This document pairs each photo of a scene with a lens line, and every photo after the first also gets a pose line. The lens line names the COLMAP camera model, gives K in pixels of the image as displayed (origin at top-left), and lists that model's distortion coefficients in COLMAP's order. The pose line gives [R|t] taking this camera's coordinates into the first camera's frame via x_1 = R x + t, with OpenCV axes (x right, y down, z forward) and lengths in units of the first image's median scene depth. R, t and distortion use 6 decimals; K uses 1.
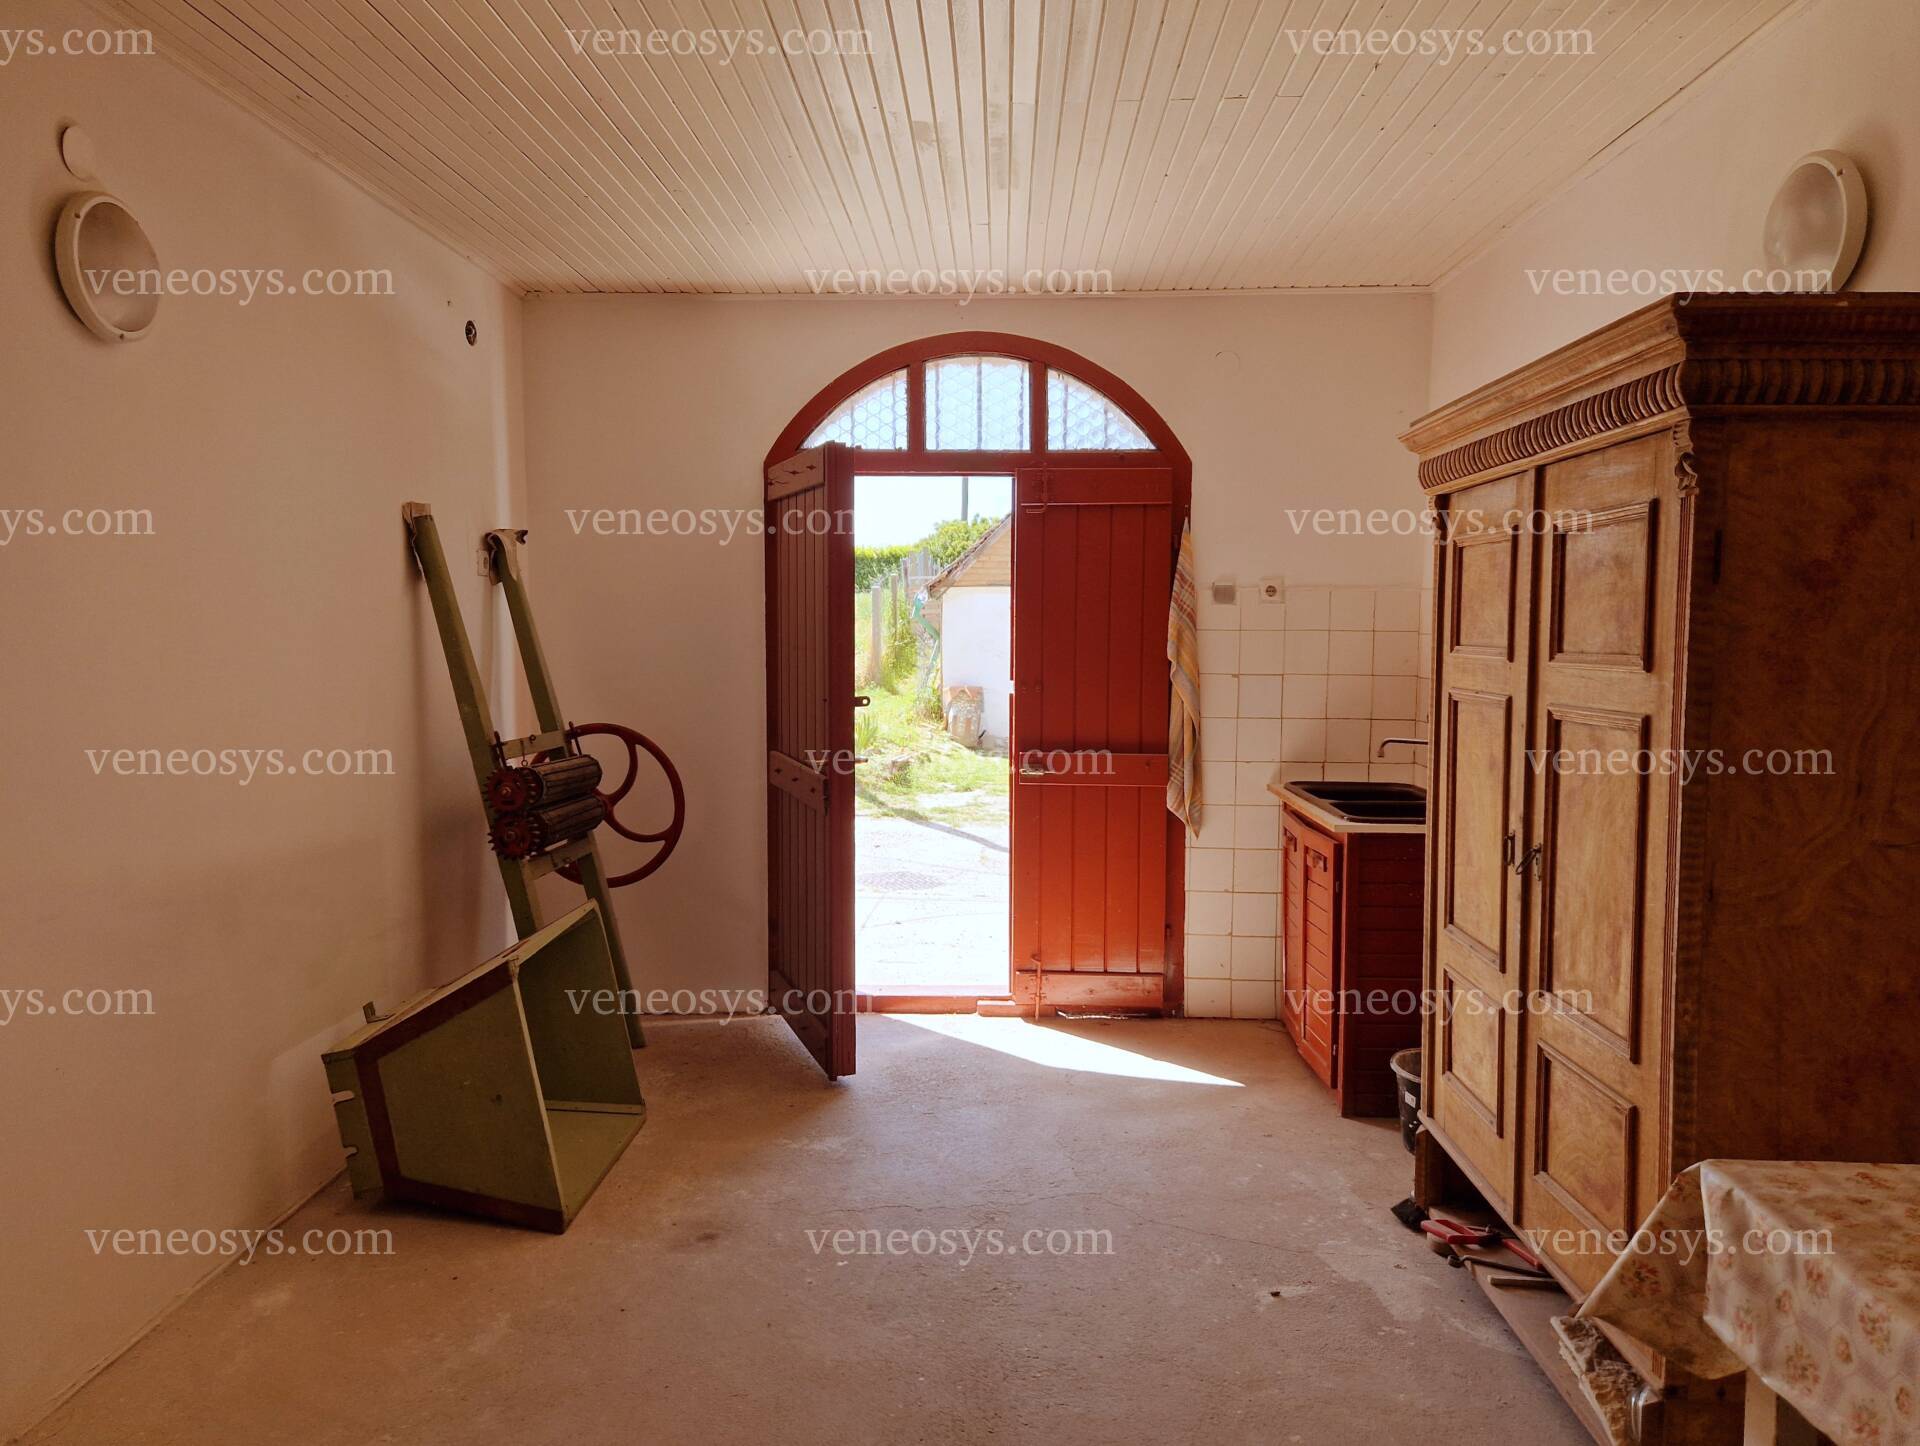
lens RADIAL K [[1311.6, 0, 958.1], [0, 1311.6, 704.8], [0, 0, 1]] dist [0.051920, -0.046939]
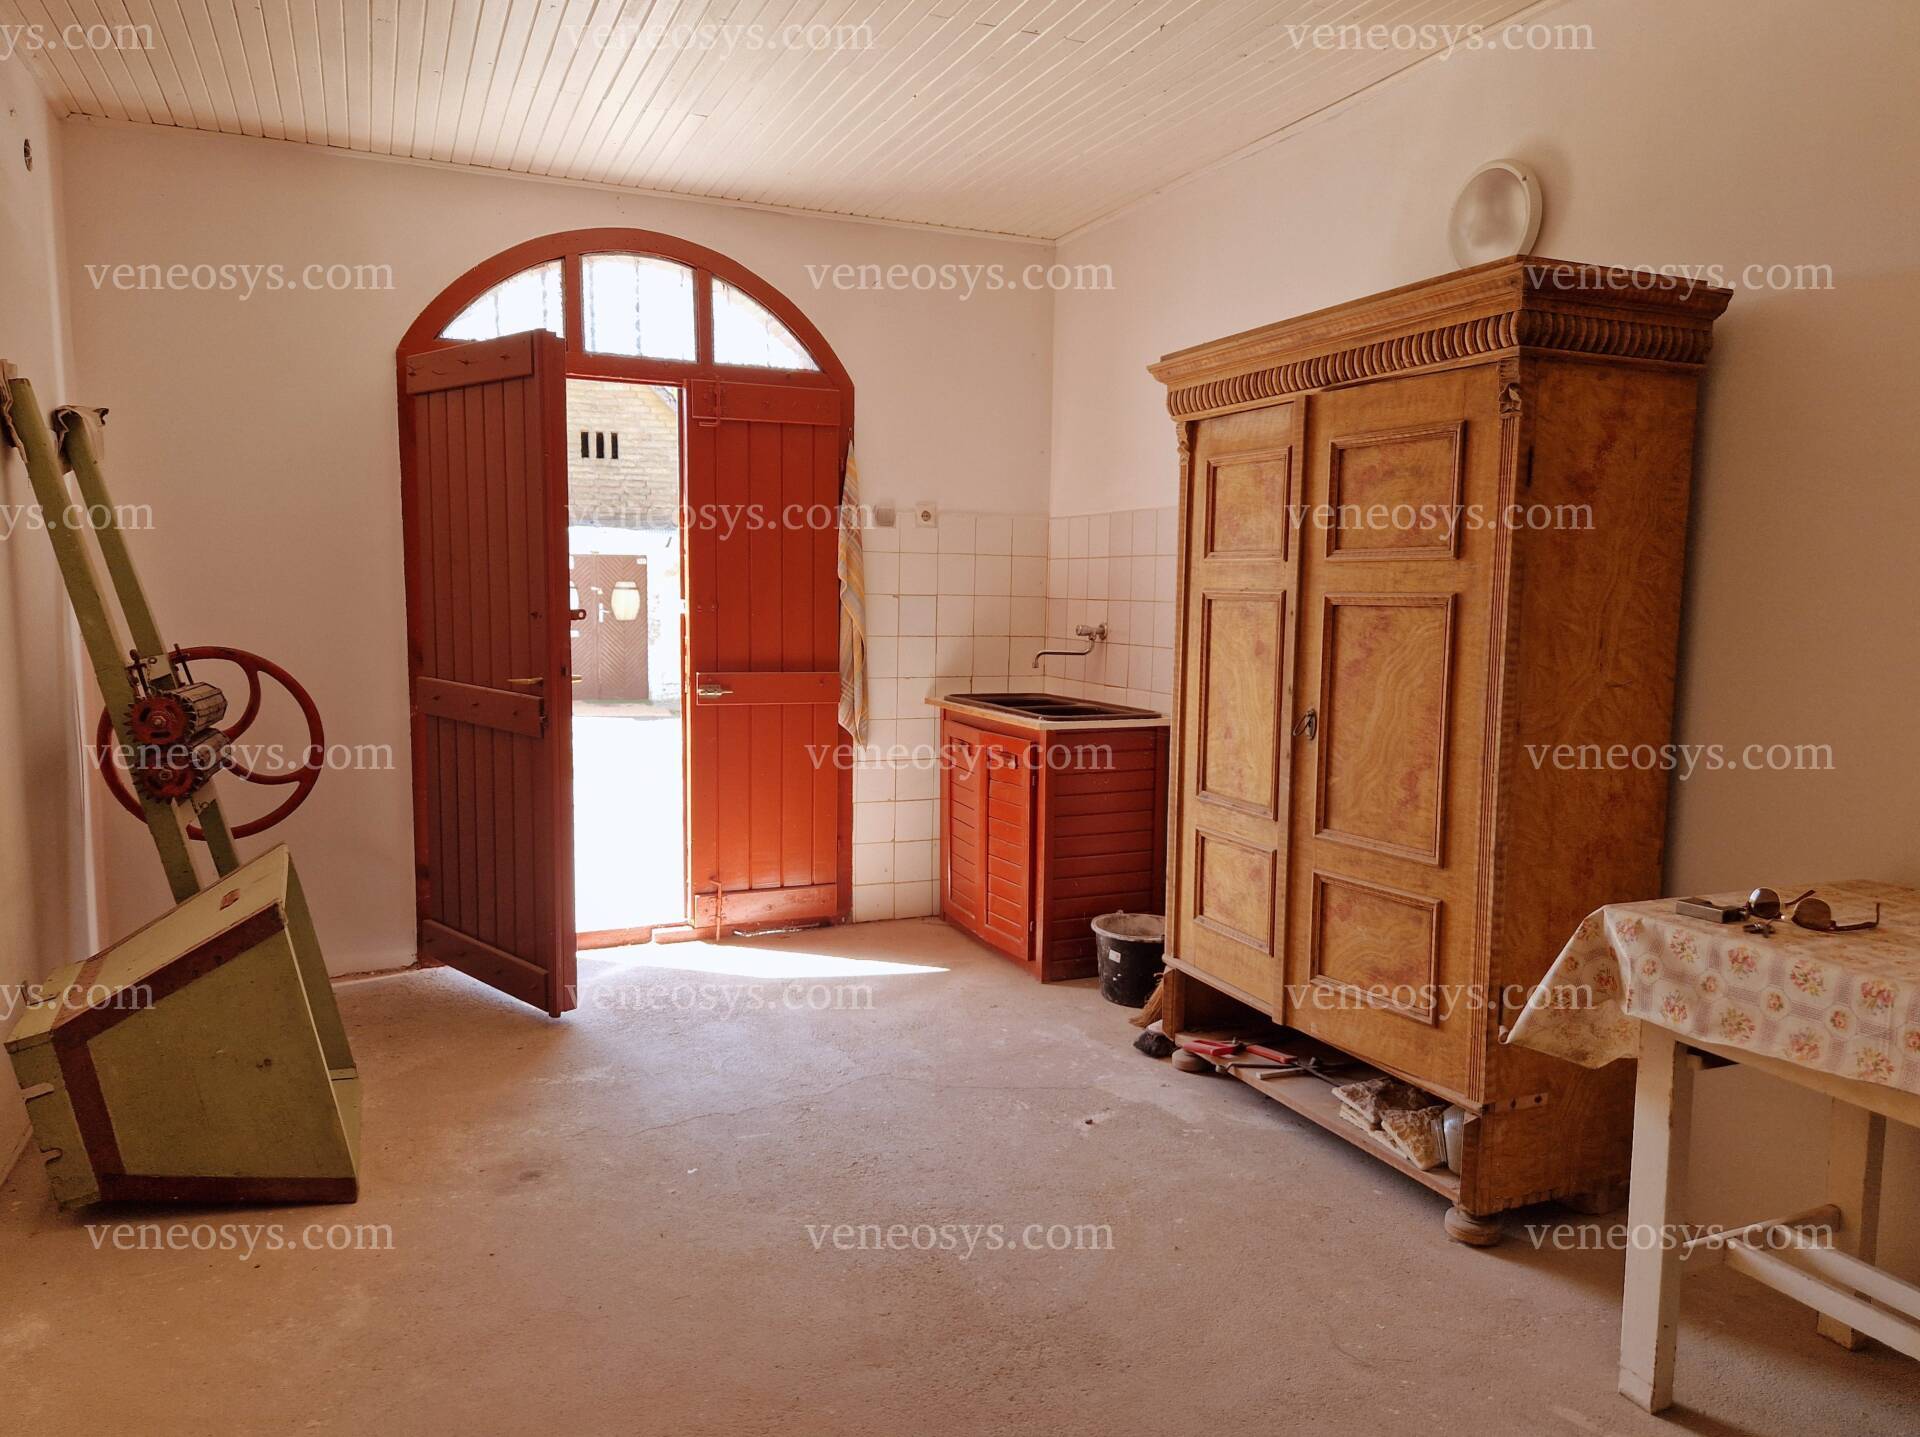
lens RADIAL K [[1311.6, 0, 976.5], [0, 1311.6, 718.6], [0, 0, 1]] dist [0.051920, -0.046939]
pose [[0.903949, -0.036423, 0.426087, -0.263777], [0.015831, 0.998534, 0.051771, 0.032922], [-0.427348, -0.040053, 0.903200, 0.029530]]
